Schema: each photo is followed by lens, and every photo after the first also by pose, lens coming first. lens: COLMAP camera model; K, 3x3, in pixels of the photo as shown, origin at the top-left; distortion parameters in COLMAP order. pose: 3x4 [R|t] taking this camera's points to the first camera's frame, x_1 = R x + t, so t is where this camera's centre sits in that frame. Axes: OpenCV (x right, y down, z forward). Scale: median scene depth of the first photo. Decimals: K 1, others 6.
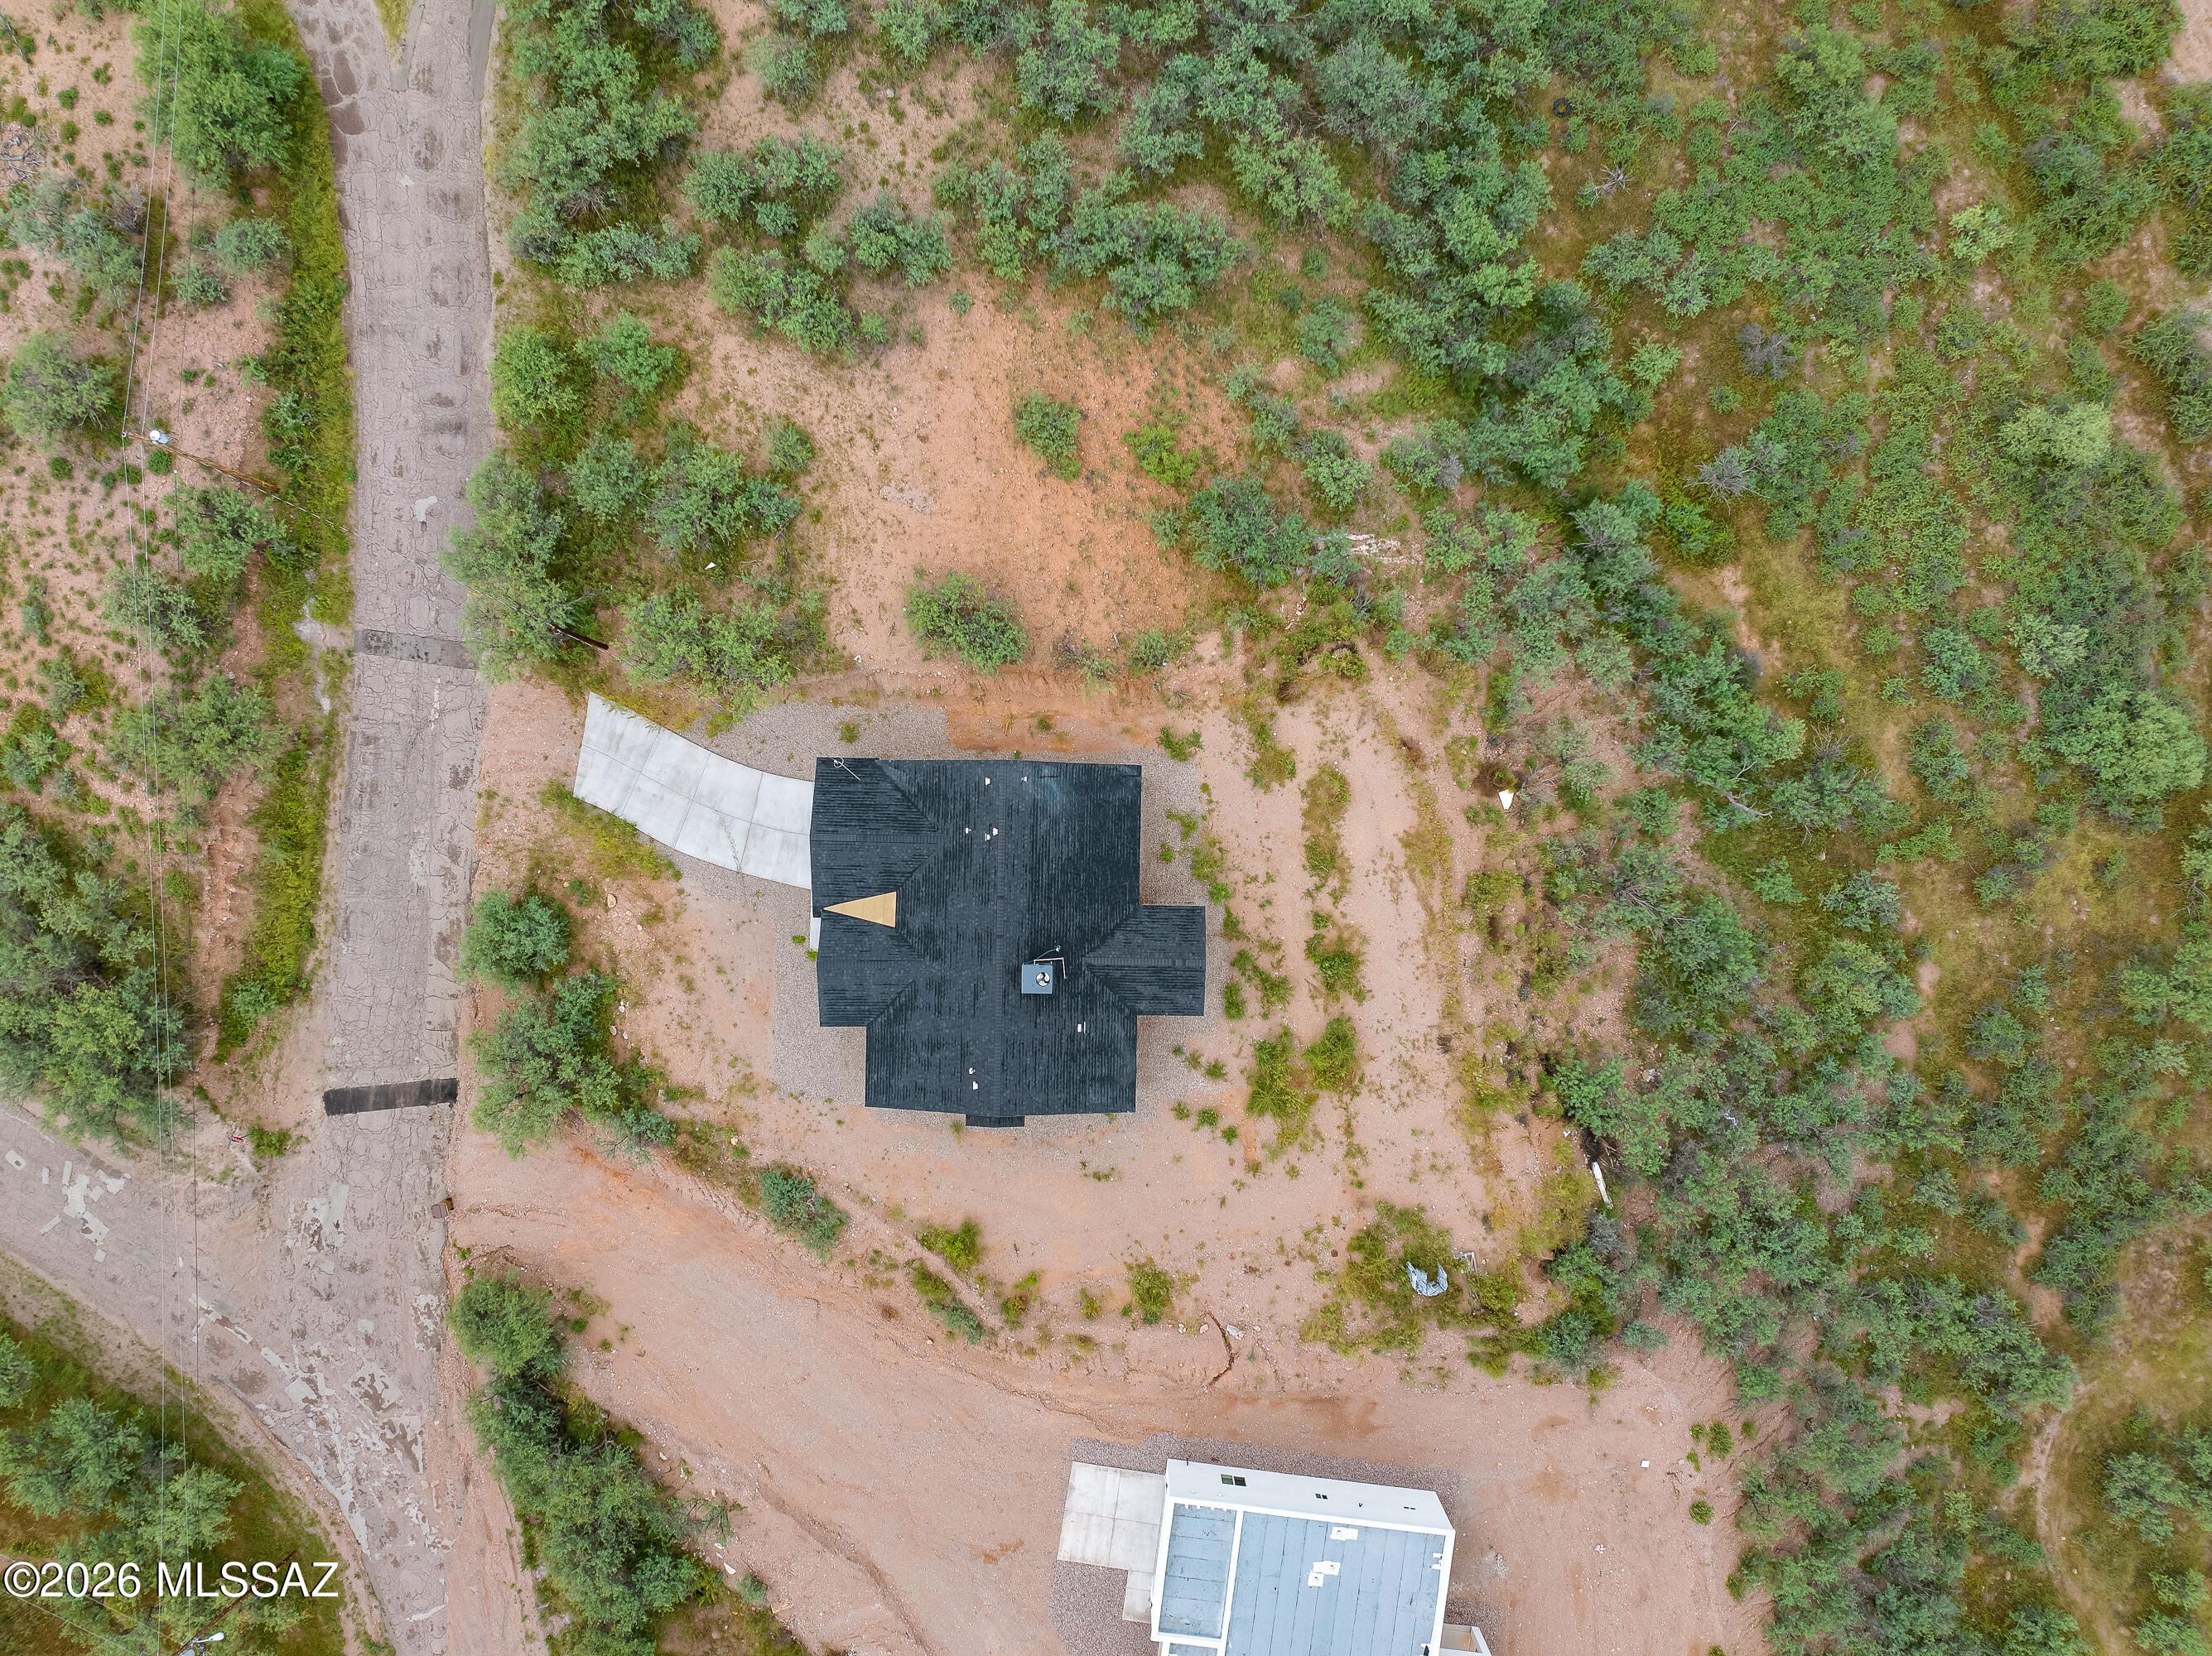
lens RADIAL K [[1553.7, 0, 1106.0], [0, 1553.7, 828.0], [0, 0, 1]] dist [-0.062162, 0.038561]
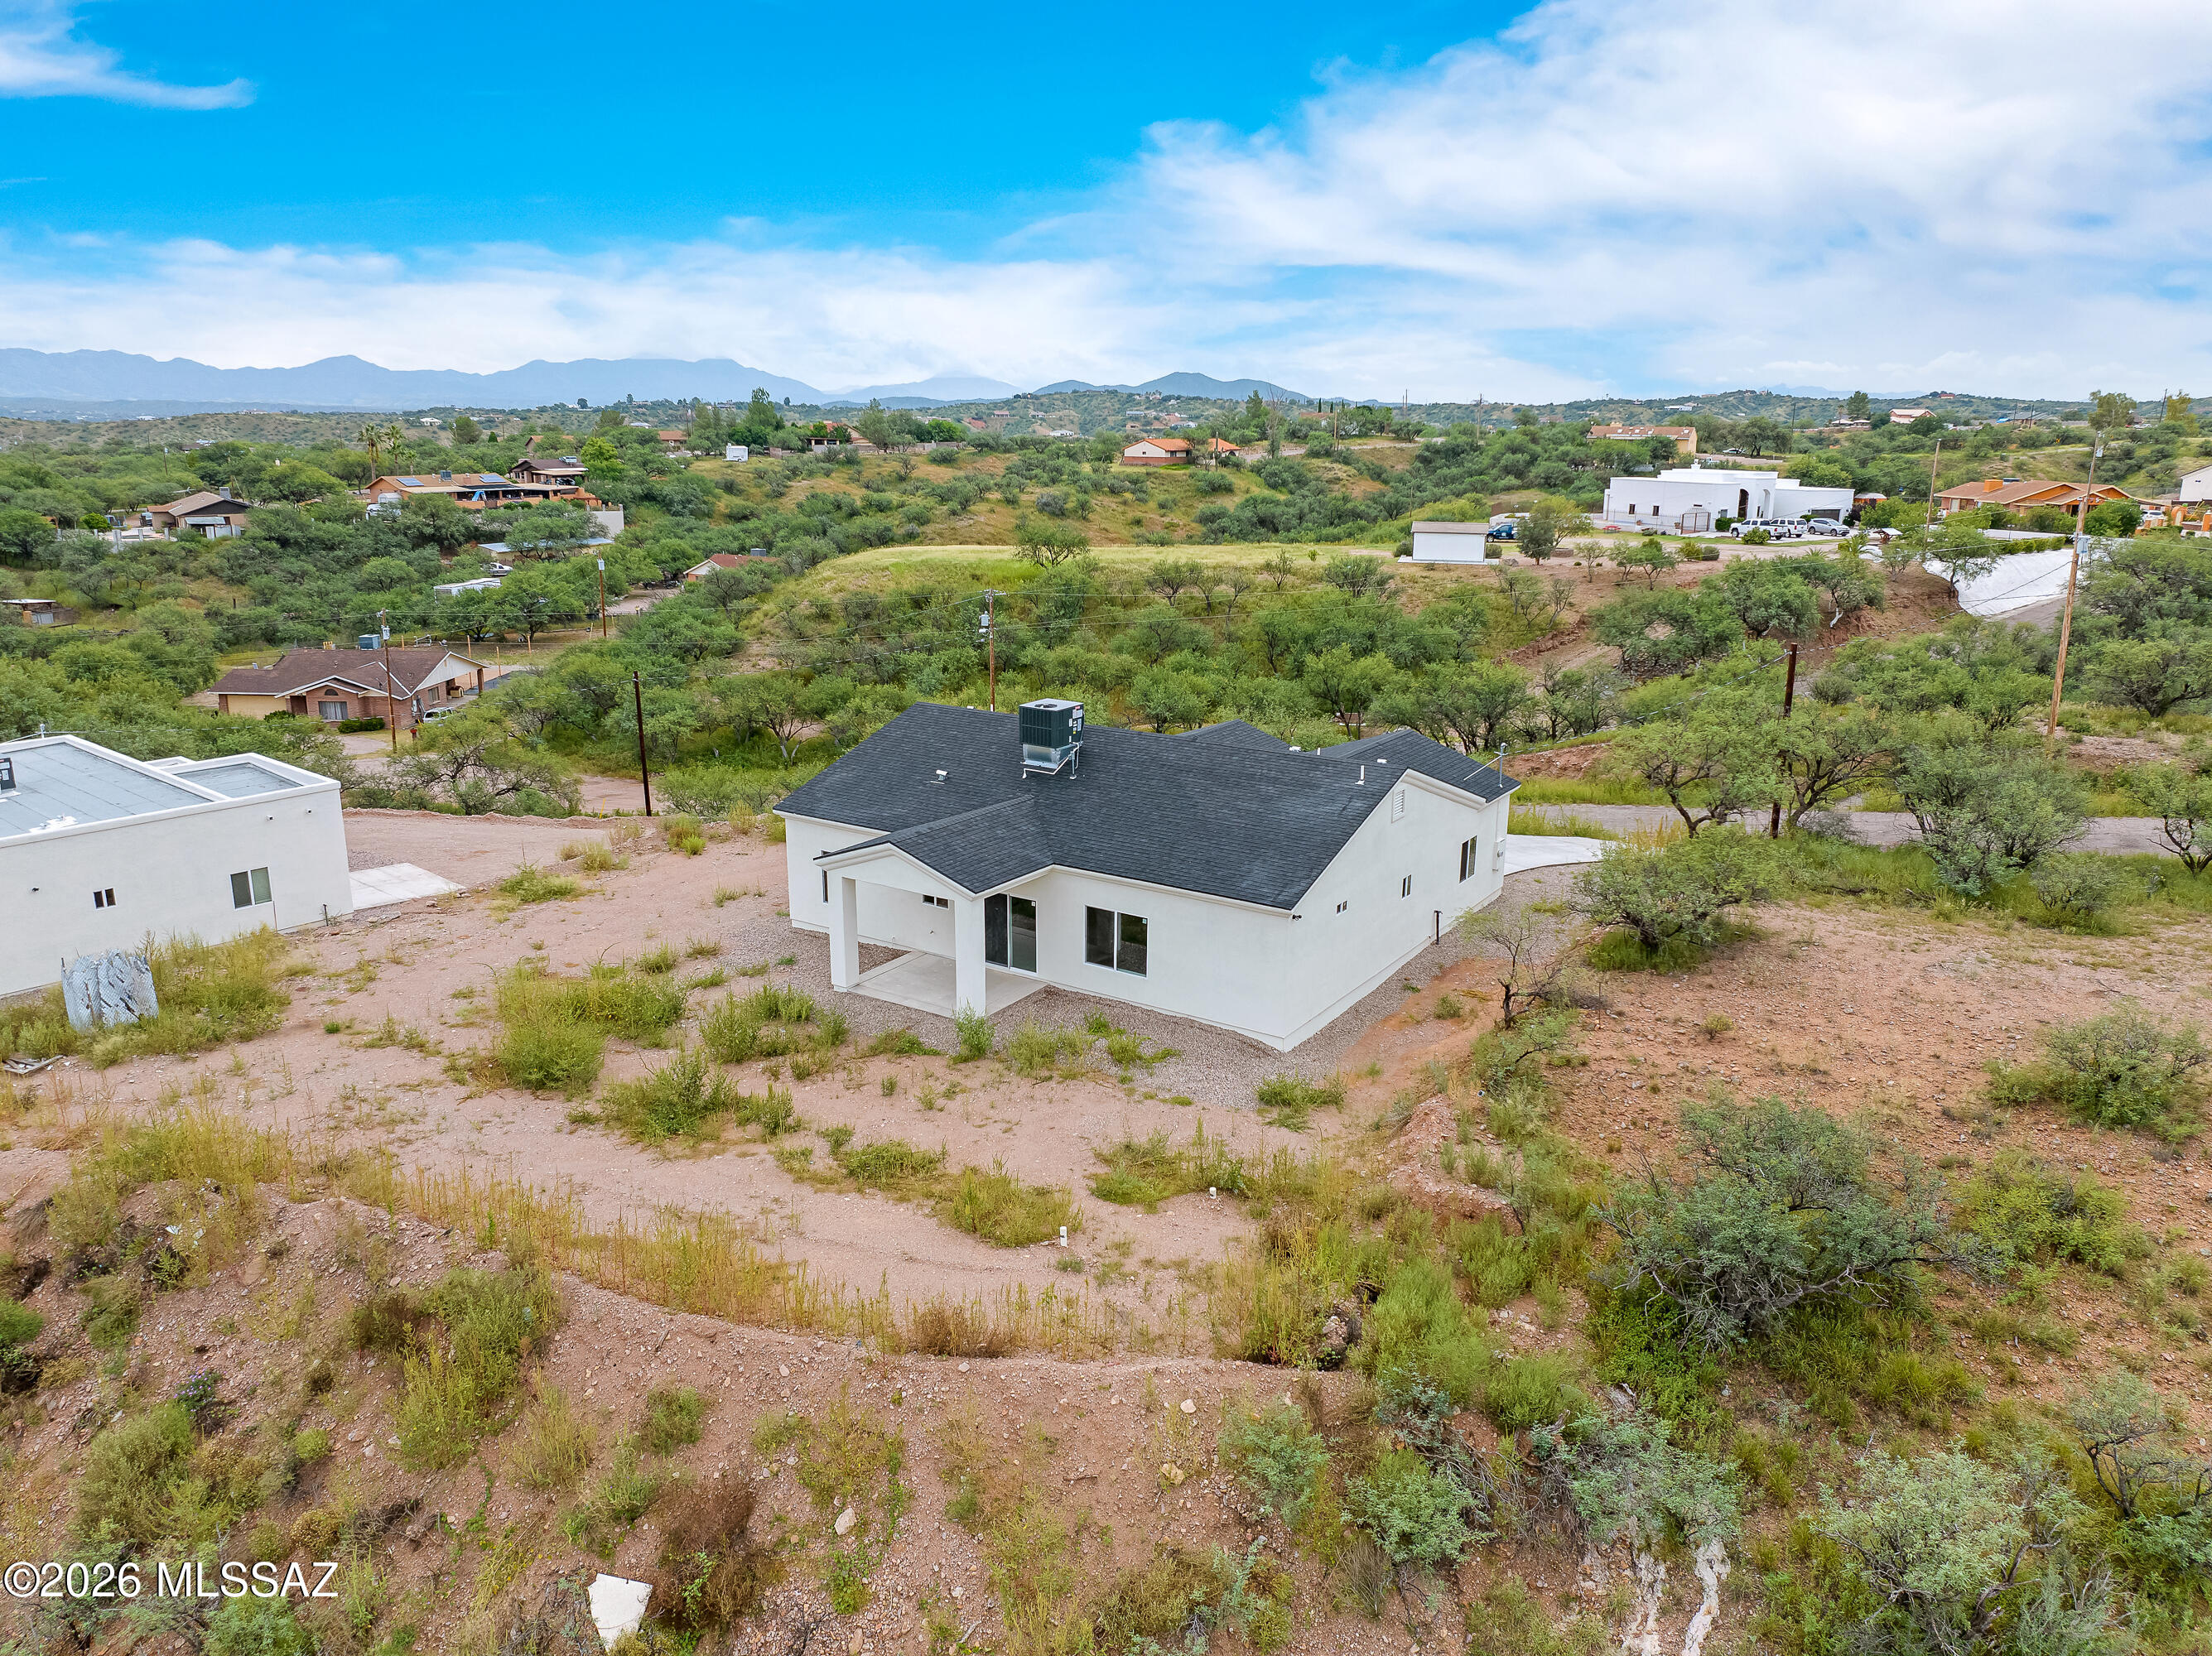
lens RADIAL K [[1553.7, 0, 1106.0], [0, 1553.7, 828.0], [0, 0, 1]] dist [-0.062162, 0.038561]
pose [[-0.536997, 0.215442, -0.815609, 0.418112], [-0.843558, -0.129587, 0.521169, -0.227240], [0.006589, 0.967880, 0.251326, 0.814241]]
